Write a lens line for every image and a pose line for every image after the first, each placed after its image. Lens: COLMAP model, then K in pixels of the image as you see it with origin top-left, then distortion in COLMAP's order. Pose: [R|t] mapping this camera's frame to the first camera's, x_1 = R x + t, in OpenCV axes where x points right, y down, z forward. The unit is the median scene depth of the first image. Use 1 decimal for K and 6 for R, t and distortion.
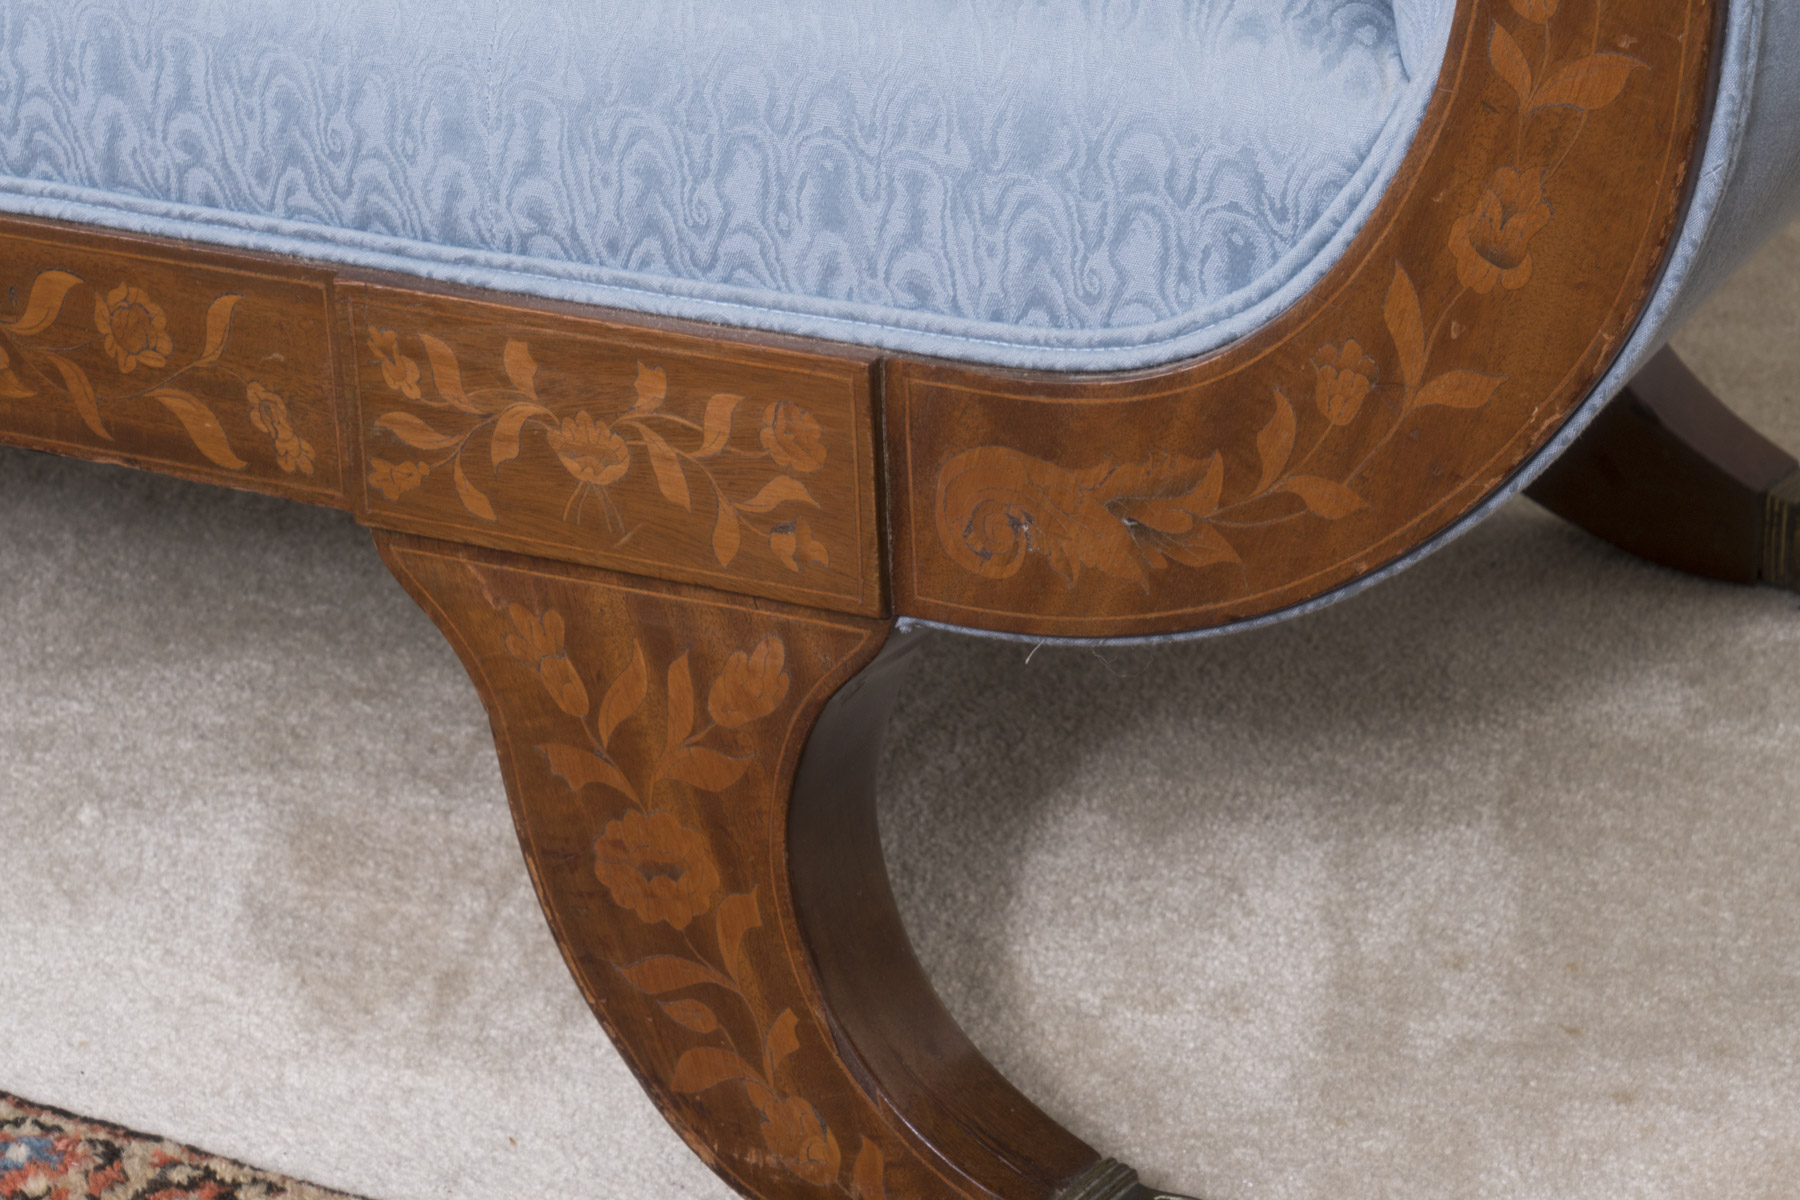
lens RADIAL K [[4750.0, 0, 894.0], [0, 4750.0, 587.5], [0, 0, 1]] dist [0.040814, 0.000000]
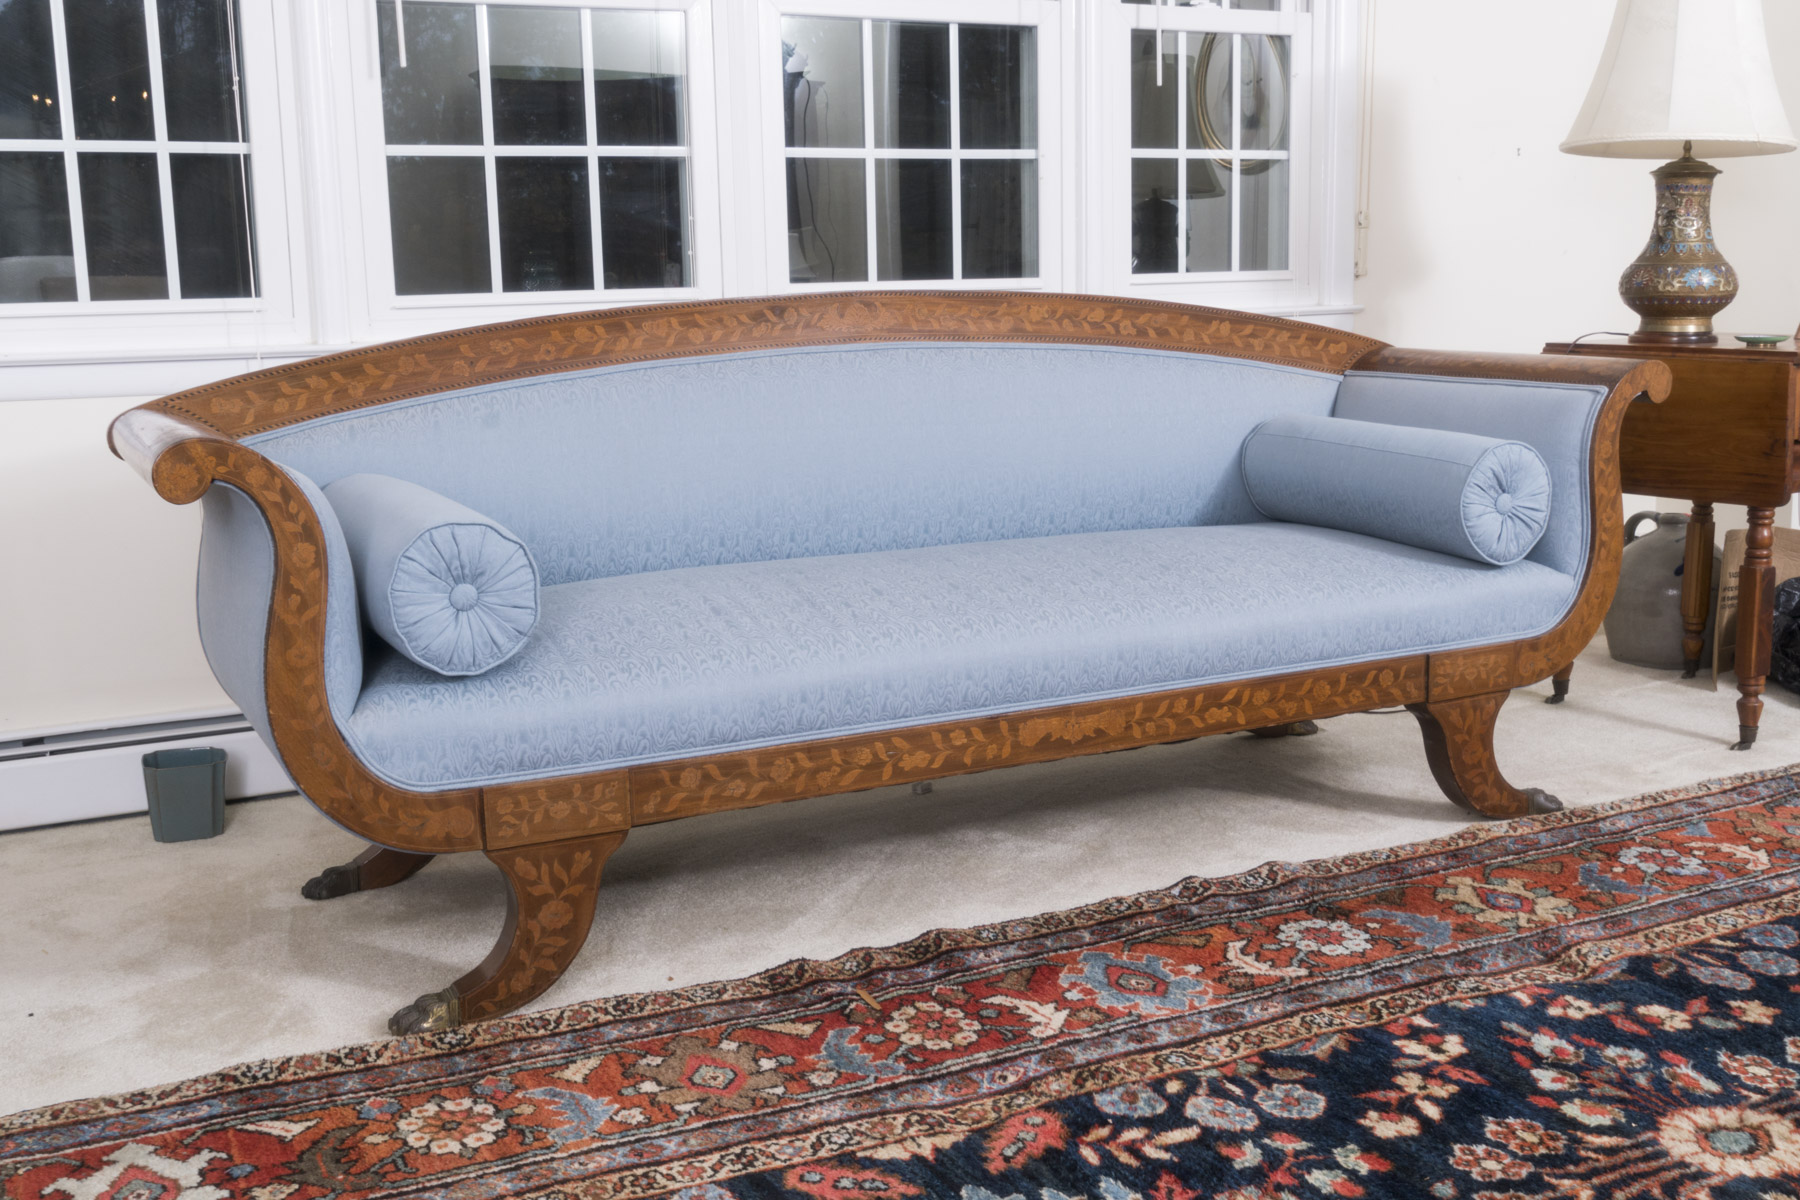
lens RADIAL K [[1844.1, 0, 890.7], [0, 1844.1, 599.8], [0, 0, 1]] dist [-0.001779, 0.000000]
pose [[0.561238, -0.122277, 0.818572, -2.091922], [0.319033, 0.944558, -0.077642, -0.151666], [-0.763695, 0.304728, 0.569132, 0.260300]]
